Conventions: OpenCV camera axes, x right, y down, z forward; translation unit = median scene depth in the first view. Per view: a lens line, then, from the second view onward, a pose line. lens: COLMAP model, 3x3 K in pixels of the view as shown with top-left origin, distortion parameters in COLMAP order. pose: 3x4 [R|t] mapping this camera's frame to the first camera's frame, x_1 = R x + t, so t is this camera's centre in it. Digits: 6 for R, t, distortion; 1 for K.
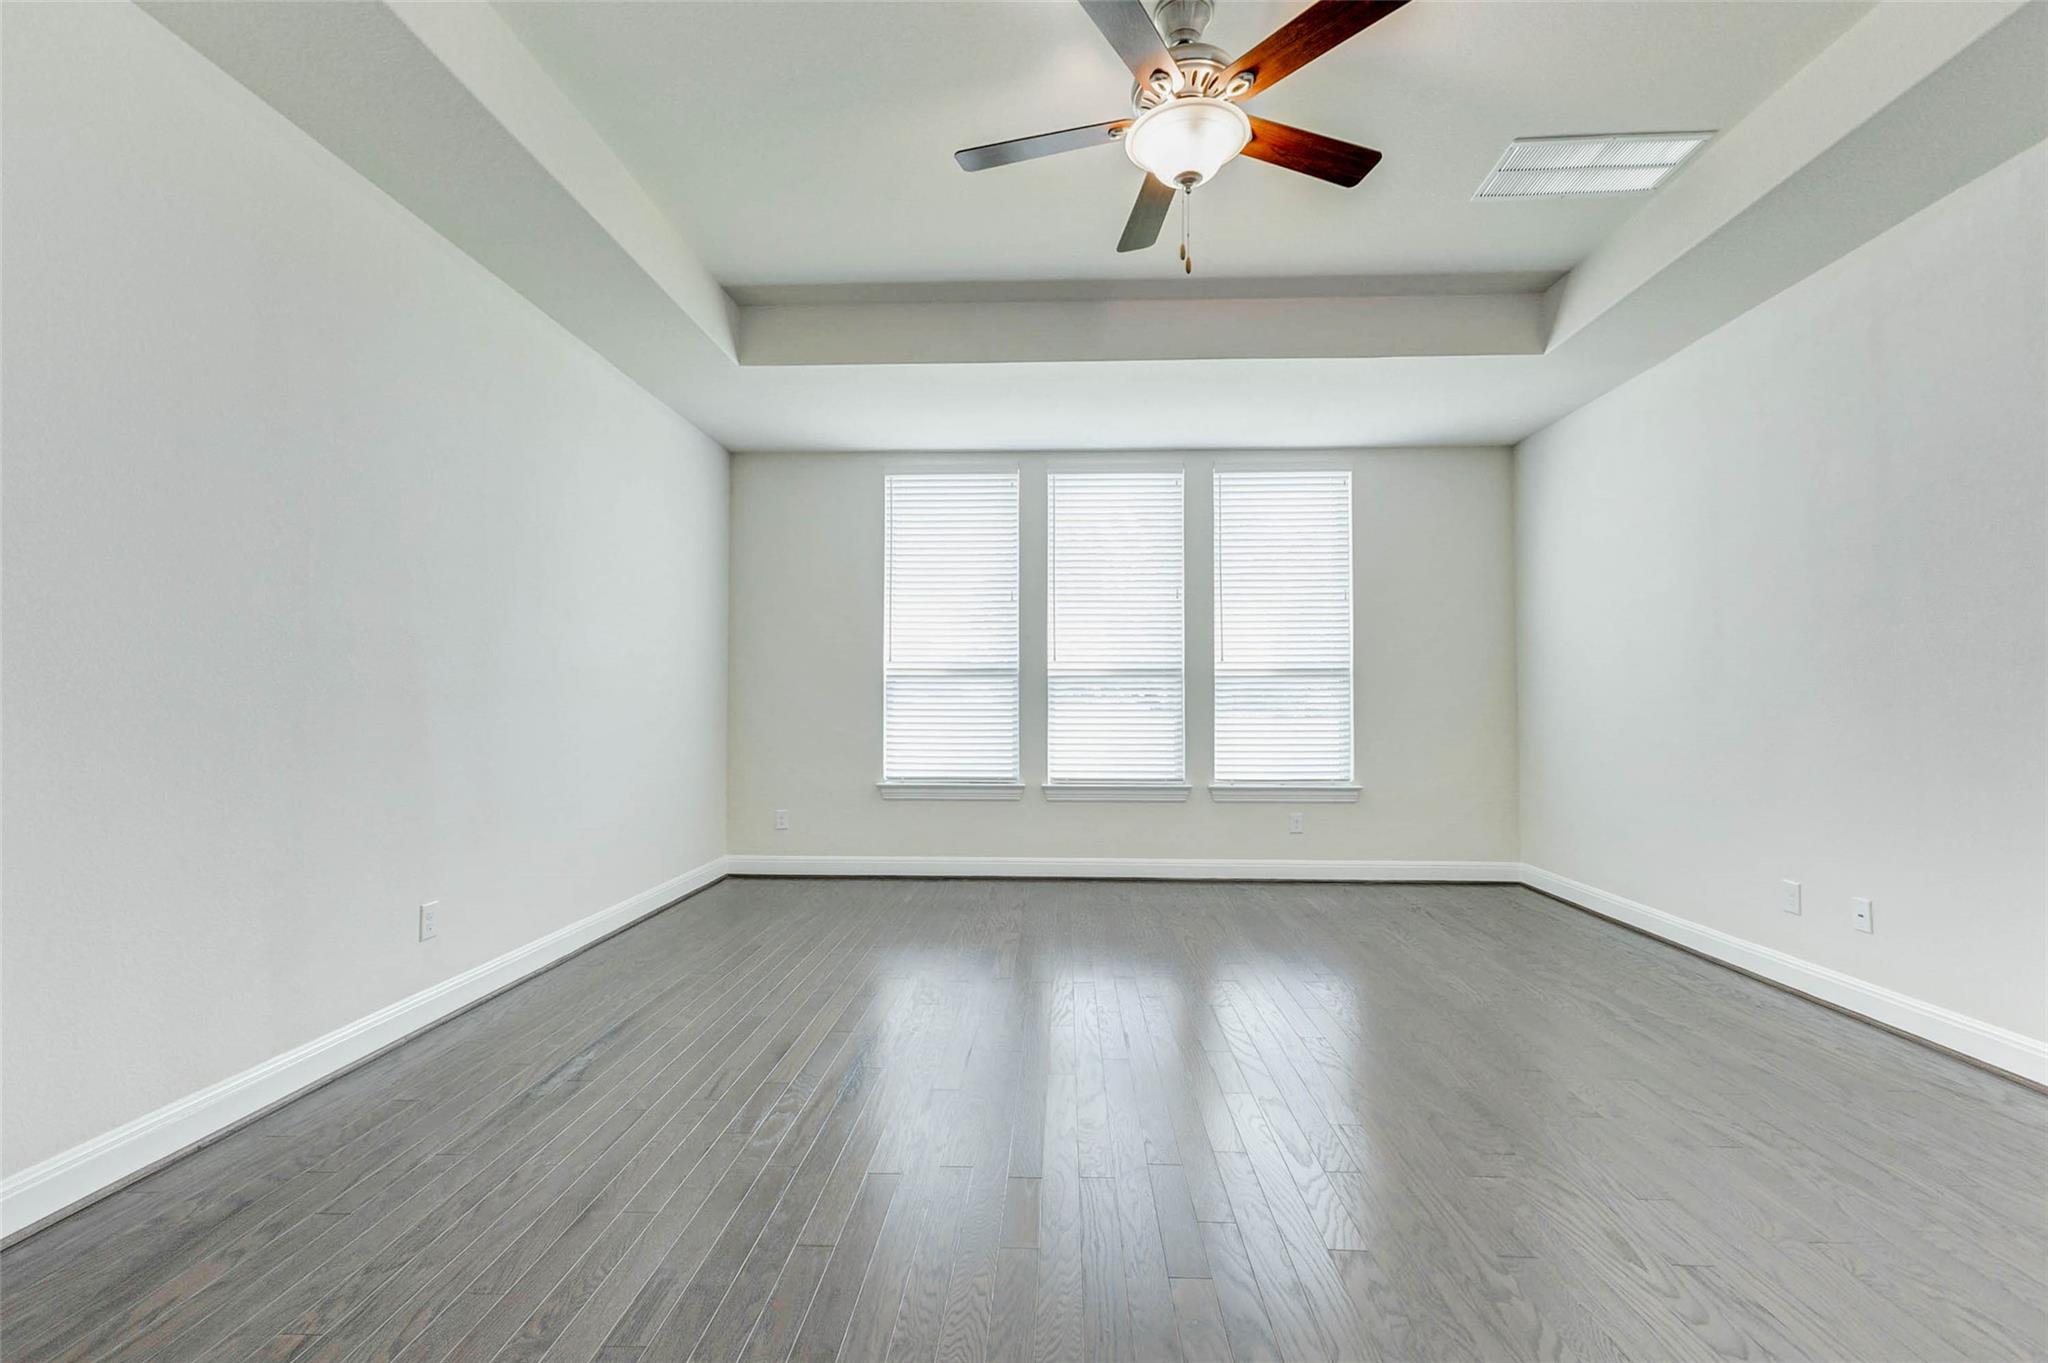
lens RADIAL K [[896.1, 0, 1031.0], [0, 896.1, 682.8], [0, 0, 1]] dist [0.007257, -0.000910]
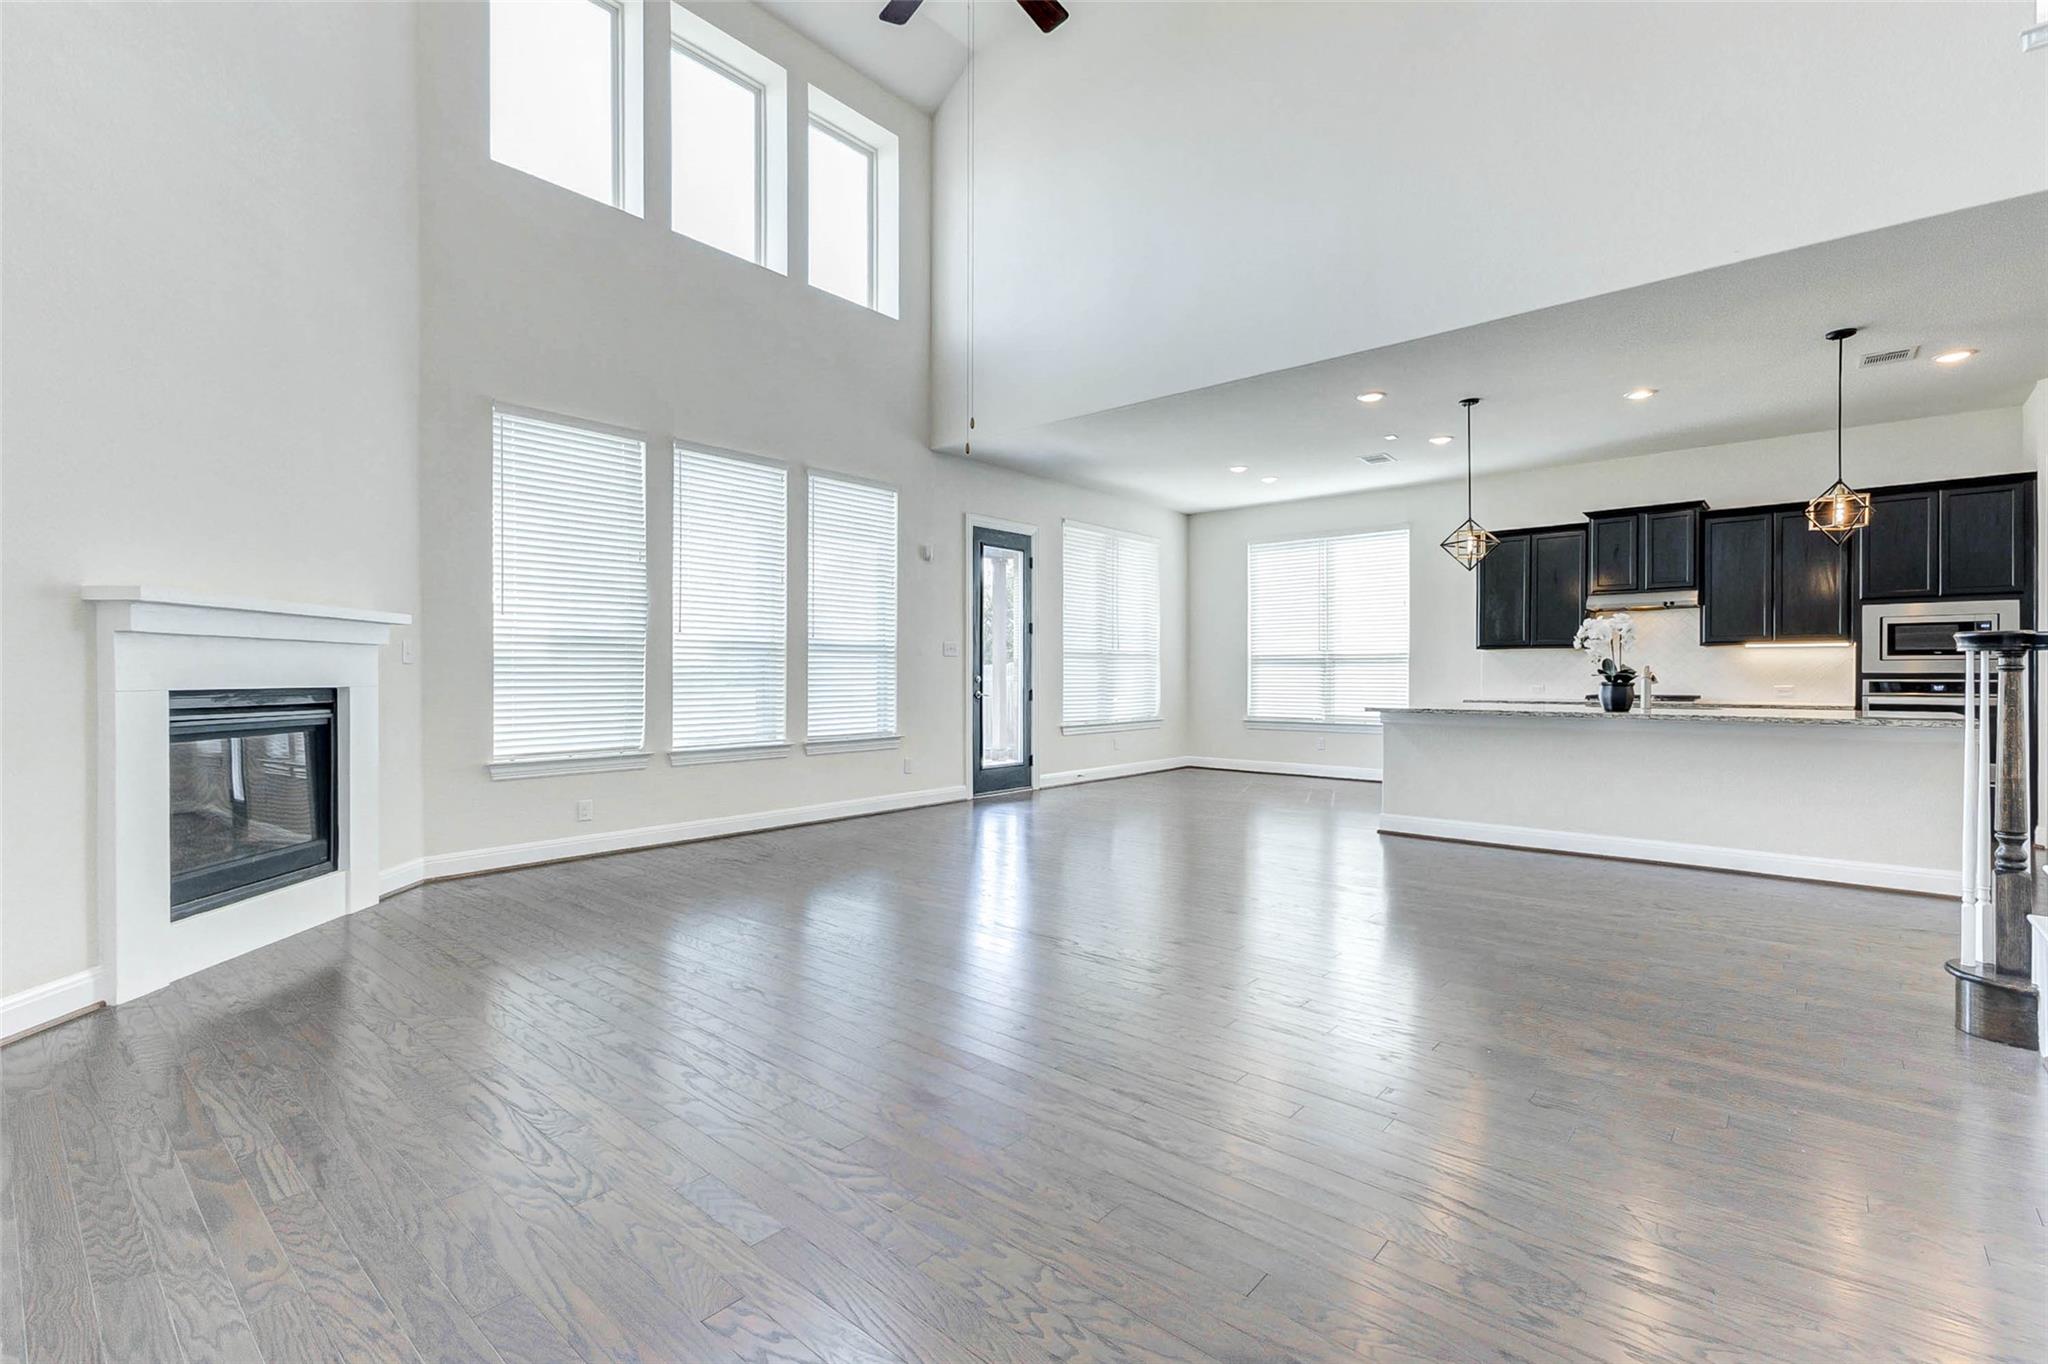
lens RADIAL K [[911.6, 0, 1024.4], [0, 911.6, 682.8], [0, 0, 1]] dist [0.007977, -0.000773]
pose [[0.618751, -0.010006, 0.785524, -0.563842], [-0.017372, 0.999500, 0.026416, -0.001098], [-0.785395, -0.029991, 0.618268, 0.029466]]
